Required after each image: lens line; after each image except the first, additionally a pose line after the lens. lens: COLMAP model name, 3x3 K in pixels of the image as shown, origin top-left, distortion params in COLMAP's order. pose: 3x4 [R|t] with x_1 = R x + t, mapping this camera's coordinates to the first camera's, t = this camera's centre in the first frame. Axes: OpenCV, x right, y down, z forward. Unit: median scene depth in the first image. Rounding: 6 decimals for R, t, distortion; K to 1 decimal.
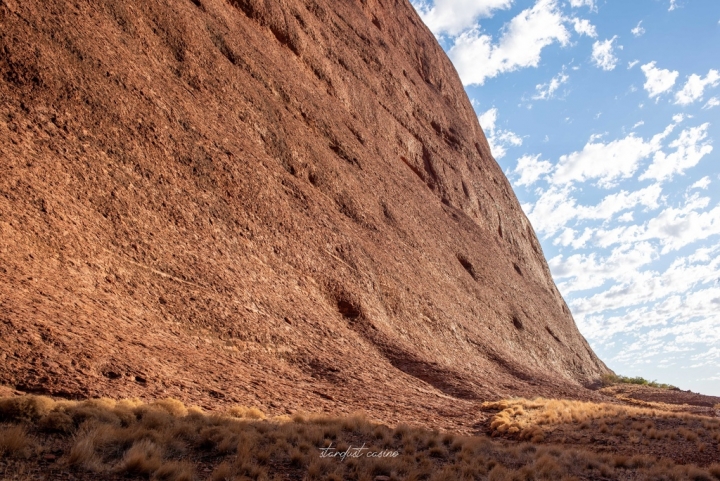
lens RADIAL K [[692.3, 0, 356.2], [0, 692.3, 240.8], [0, 0, 1]] dist [-0.101790, 0.105182]
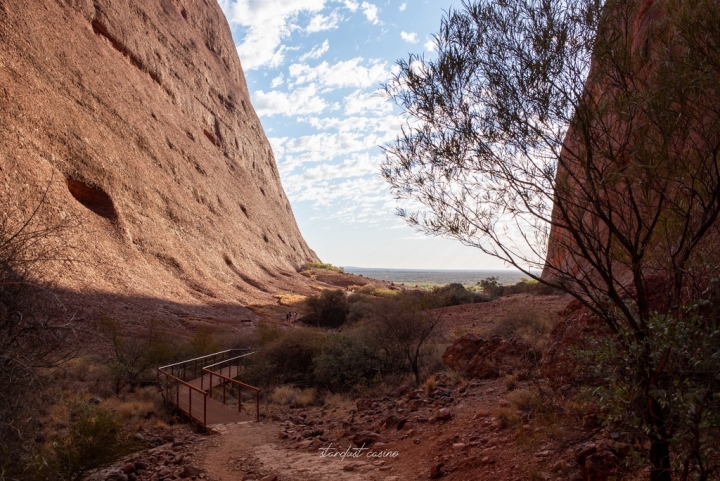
lens RADIAL K [[499.7, 0, 357.9], [0, 499.7, 235.3], [0, 0, 1]] dist [-0.006921, 0.003908]
pose [[0.903209, 0.058124, 0.425248, -0.083667], [-0.128774, 0.981840, 0.139311, -0.076501], [-0.409428, -0.180588, 0.894291, -0.232669]]
